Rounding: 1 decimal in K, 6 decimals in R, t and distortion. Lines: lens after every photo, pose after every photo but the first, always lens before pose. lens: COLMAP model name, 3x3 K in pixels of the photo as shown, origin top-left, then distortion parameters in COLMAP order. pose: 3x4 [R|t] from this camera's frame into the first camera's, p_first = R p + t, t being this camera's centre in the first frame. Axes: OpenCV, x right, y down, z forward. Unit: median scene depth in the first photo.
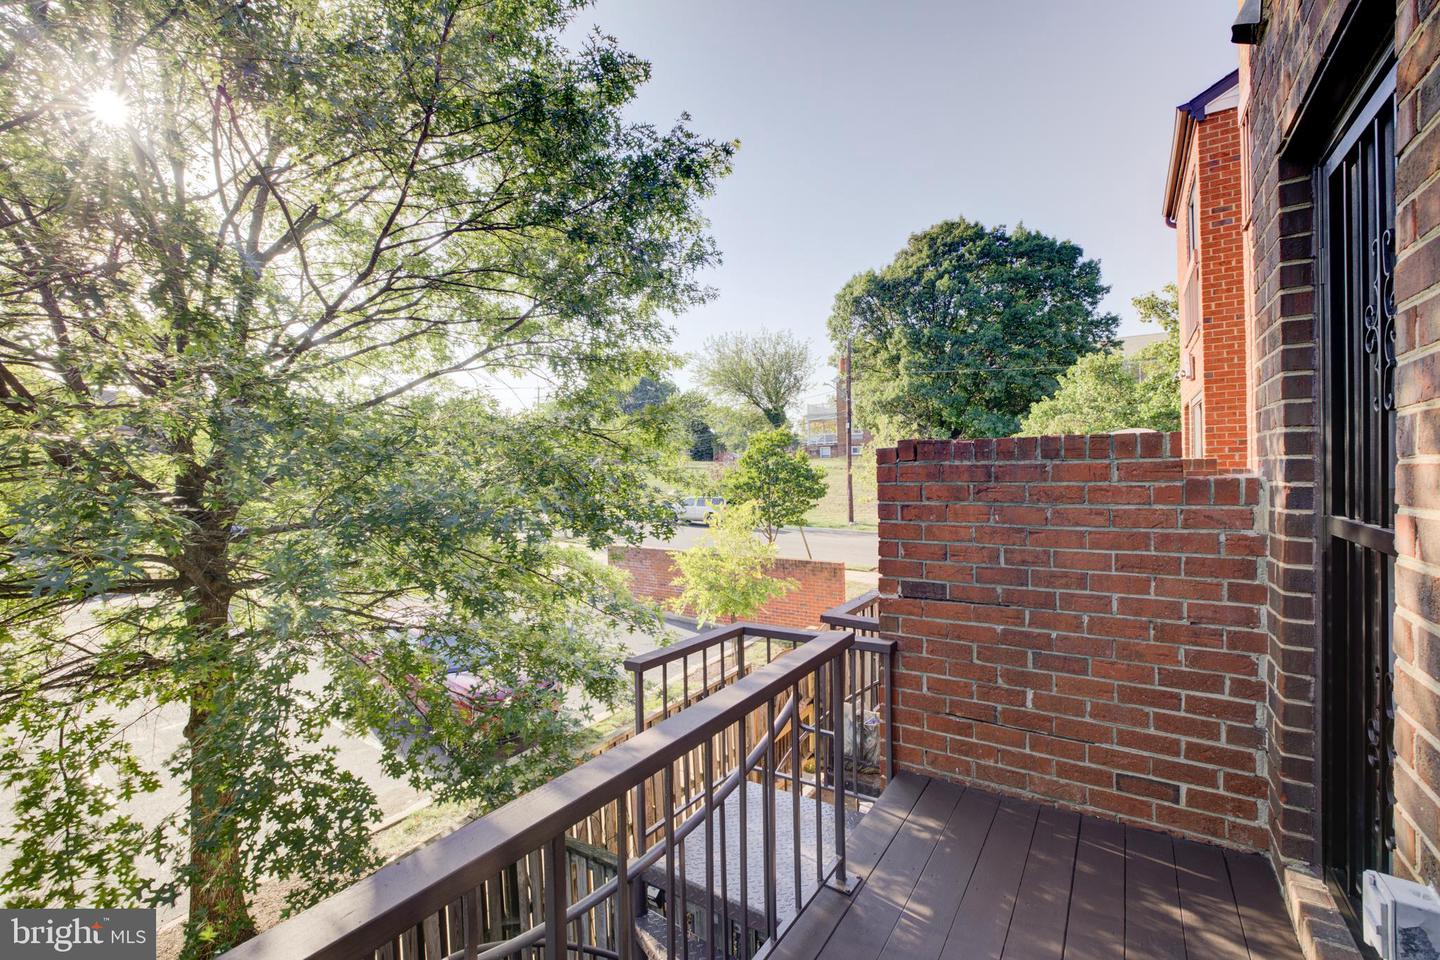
lens RADIAL K [[633.0, 0, 720.0], [0, 633.0, 480.0], [0, 0, 1]] dist [-0.055845, 0.057252]
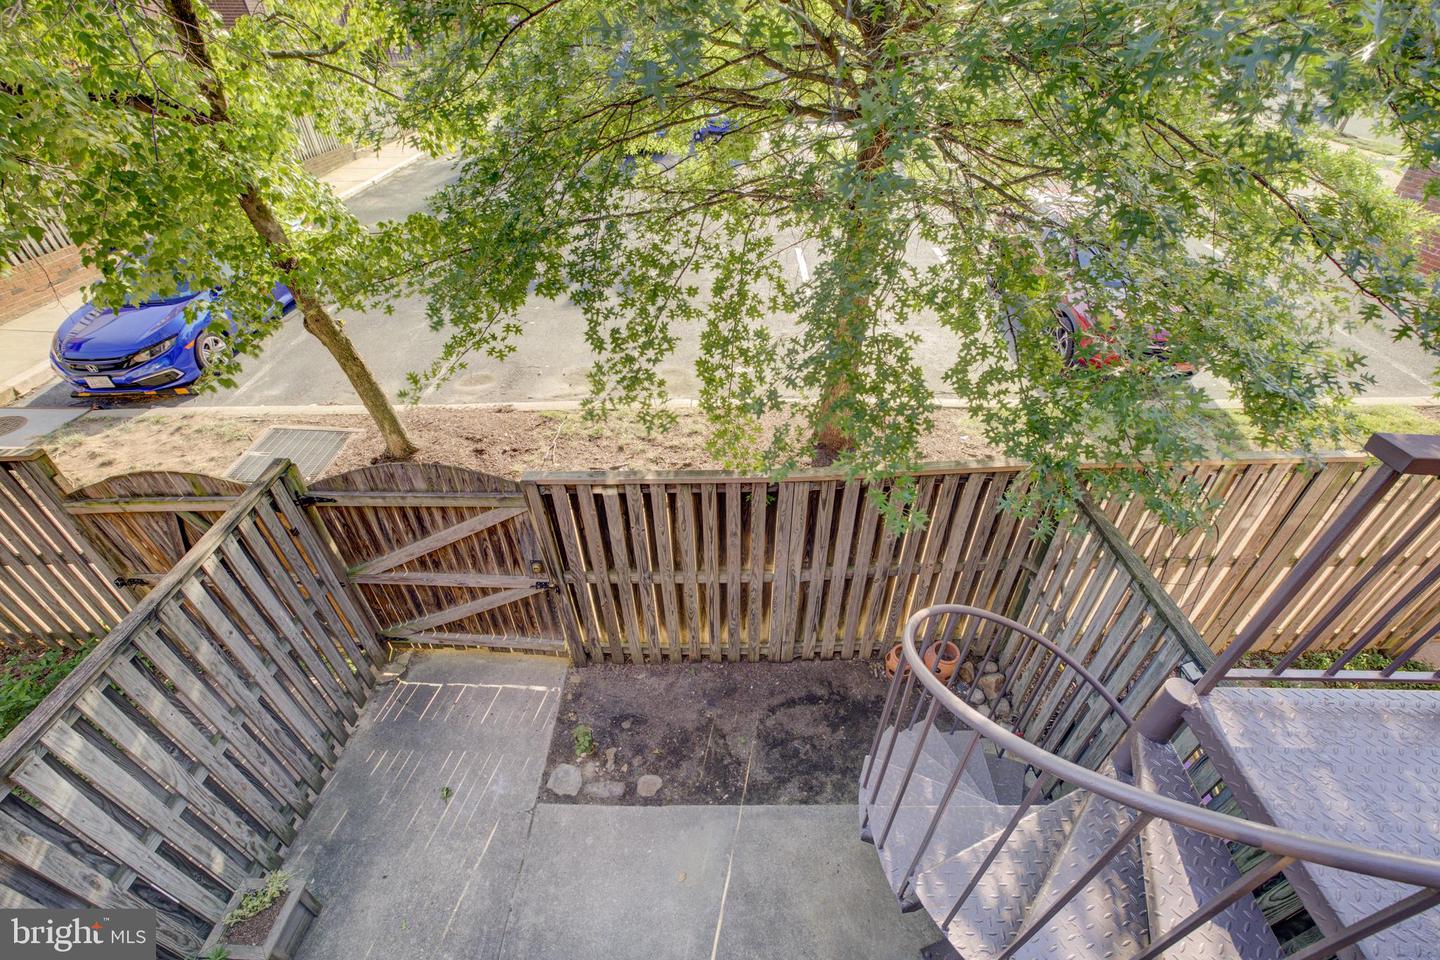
lens RADIAL K [[611.3, 0, 720.0], [0, 611.3, 480.0], [0, 0, 1]] dist [-0.018330, 0.000060]
pose [[0.559221, 0.533054, -0.634922, -0.094015], [-0.032664, 0.779444, 0.625620, 0.035511], [0.828375, -0.329120, 0.453293, 0.285895]]
